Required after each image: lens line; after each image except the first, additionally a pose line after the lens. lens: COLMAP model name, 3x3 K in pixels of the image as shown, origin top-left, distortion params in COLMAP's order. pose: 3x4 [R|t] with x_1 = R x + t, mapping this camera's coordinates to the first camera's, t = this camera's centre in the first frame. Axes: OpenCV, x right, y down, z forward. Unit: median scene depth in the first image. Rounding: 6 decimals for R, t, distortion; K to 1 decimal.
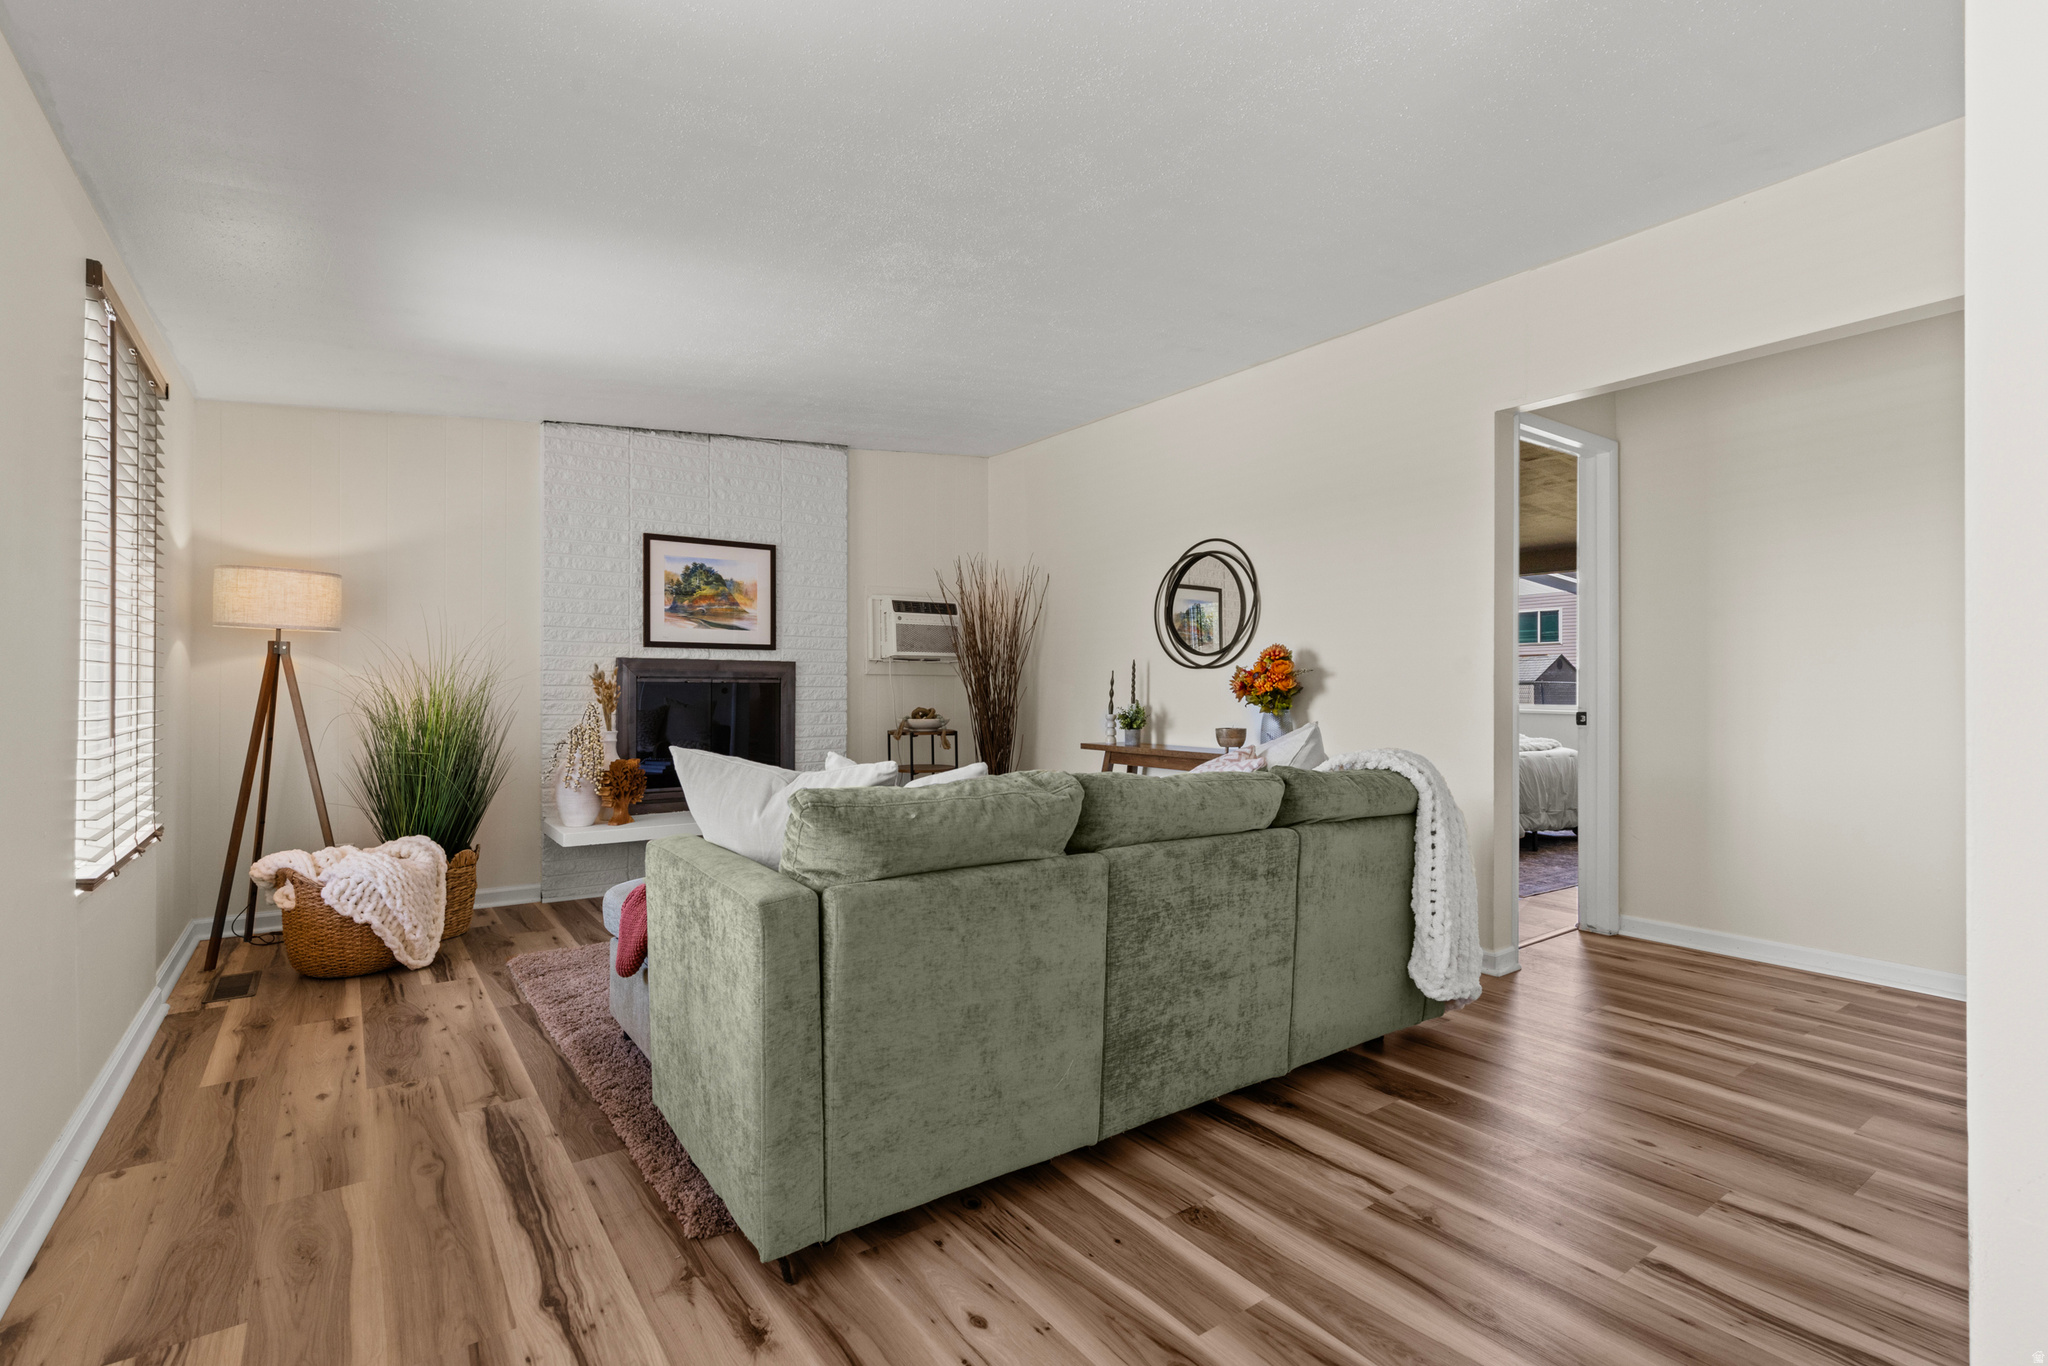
lens RADIAL K [[933.5, 0, 998.5], [0, 933.5, 687.0], [0, 0, 1]] dist [0.010361, -0.006013]
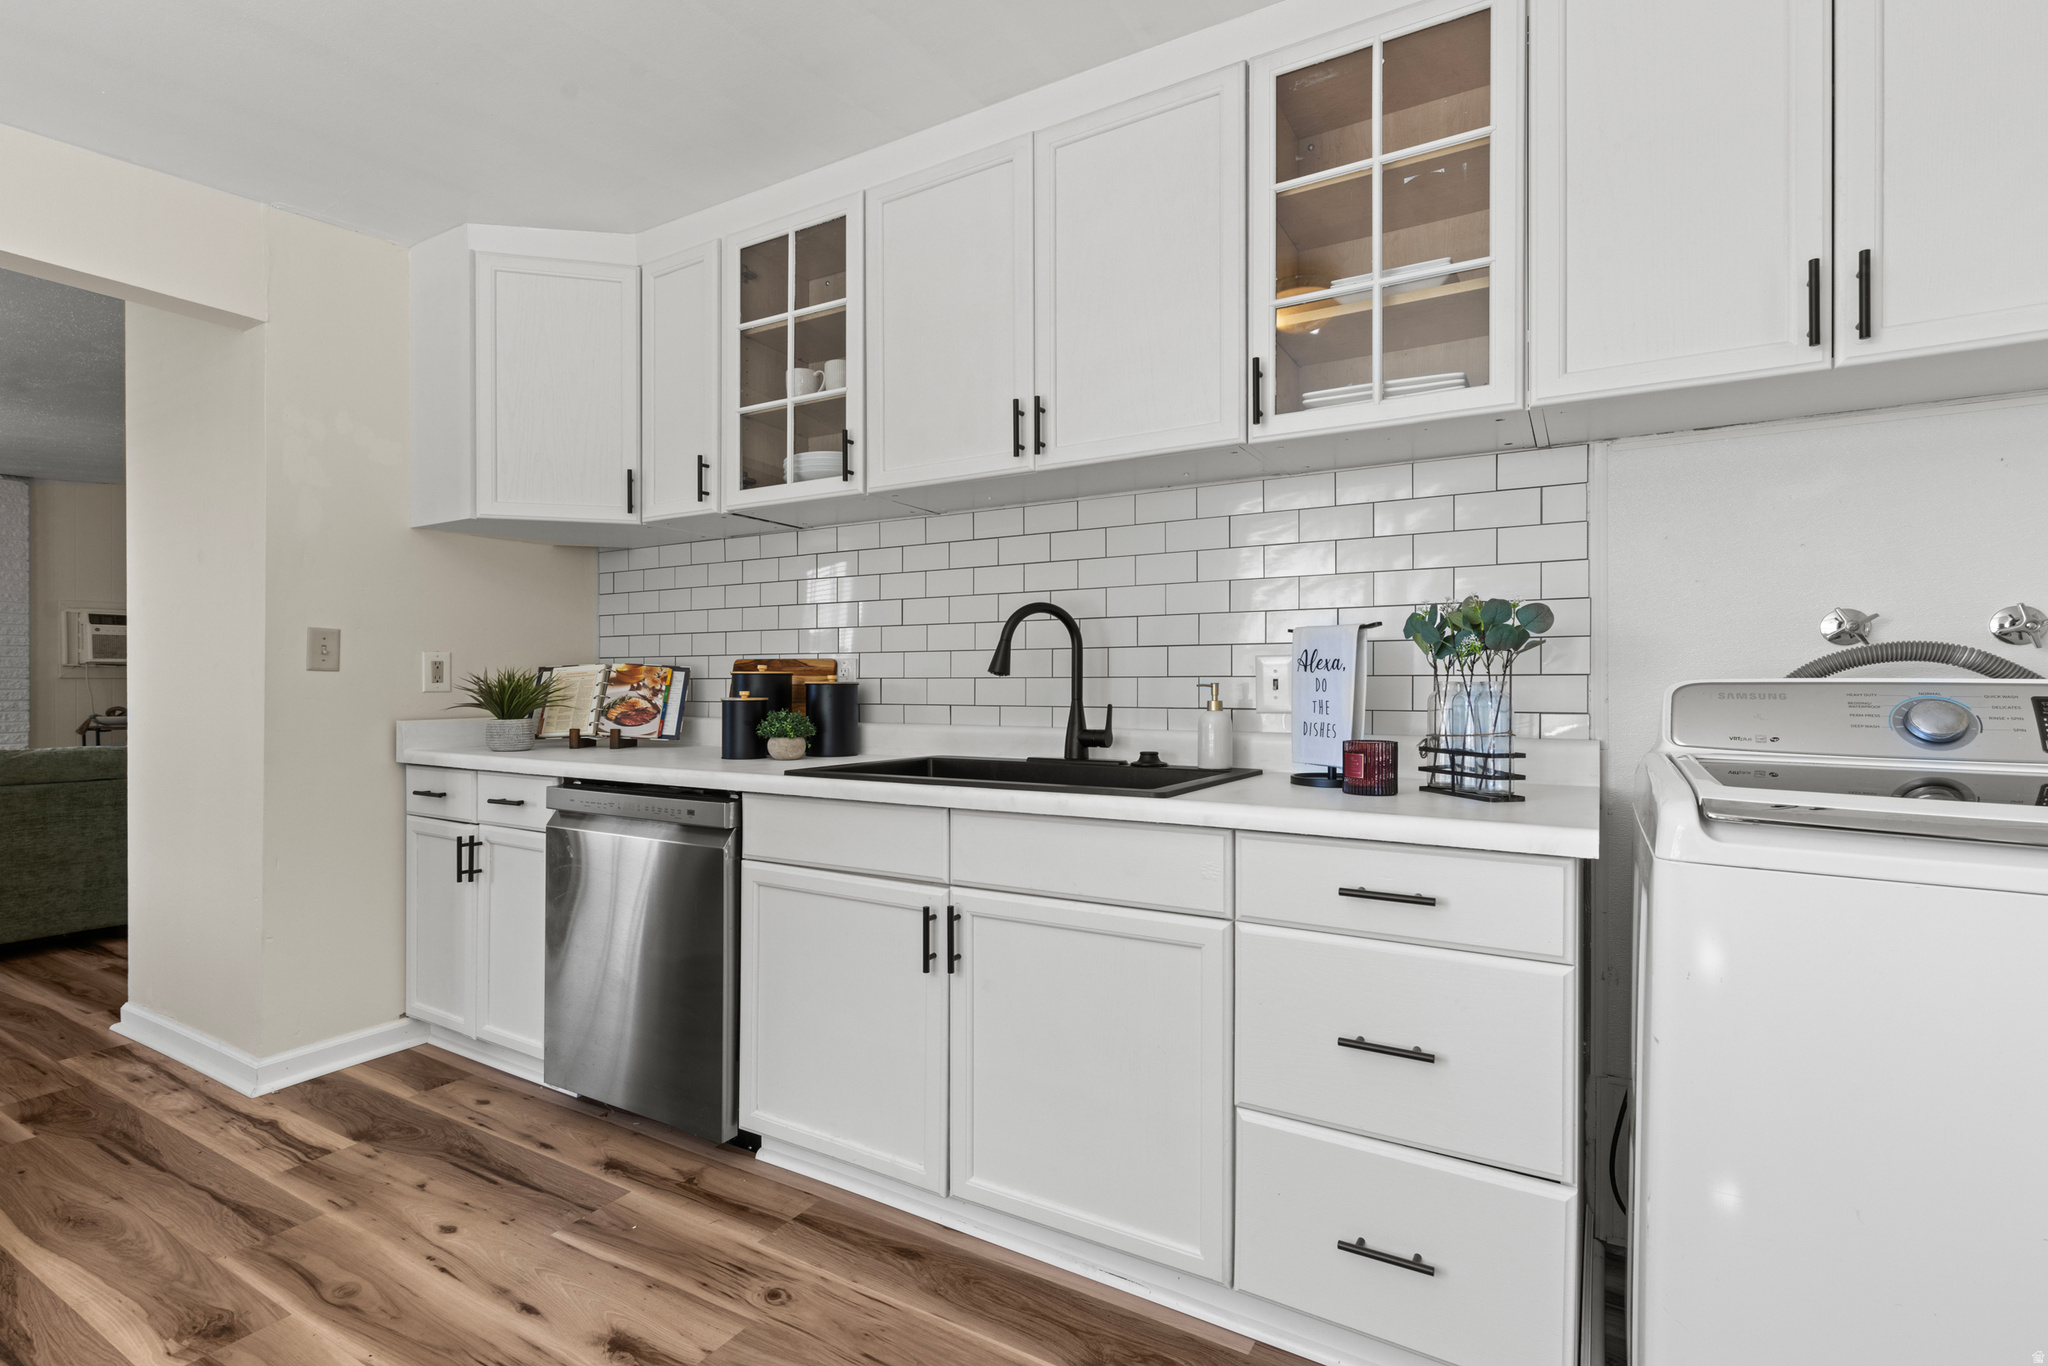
lens RADIAL K [[909.5, 0, 1020.4], [0, 909.5, 686.6], [0, 0, 1]] dist [0.009690, -0.001123]
pose [[0.916340, -0.000232, 0.400401, 0.643992], [-0.001569, 0.999990, 0.004171, -0.012573], [-0.400398, -0.004450, 0.916330, -0.660536]]
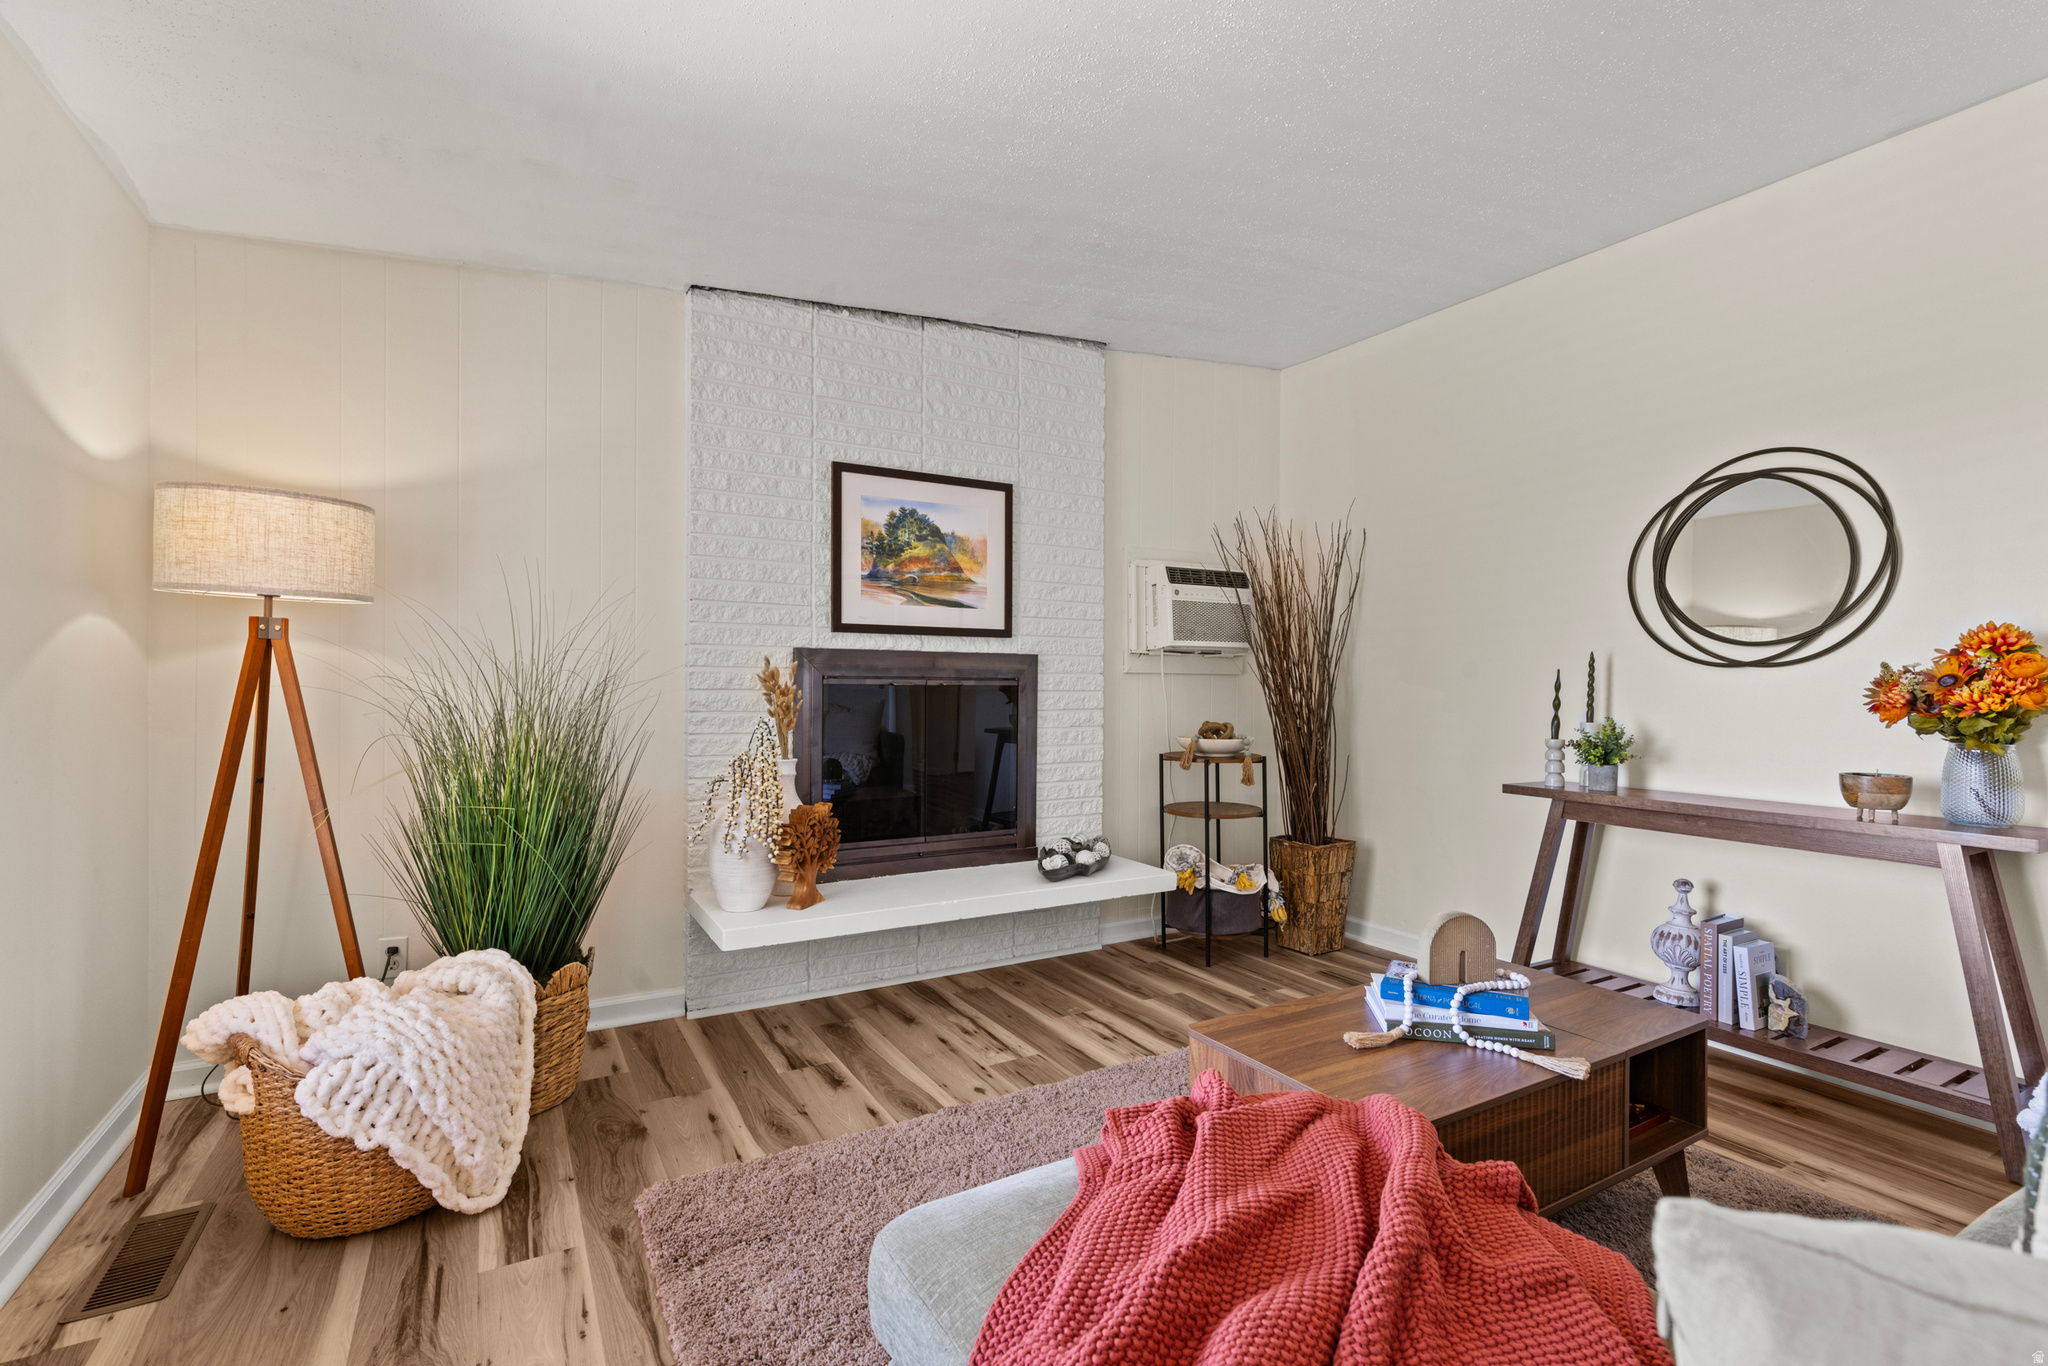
lens RADIAL K [[924.3, 0, 1017.4], [0, 924.3, 687.5], [0, 0, 1]] dist [0.011720, -0.005477]
pose [[0.995512, 0.005407, -0.094481, -0.208942], [-0.004762, 0.999964, 0.007046, -0.009377], [0.094516, -0.006565, 0.995502, 0.399457]]
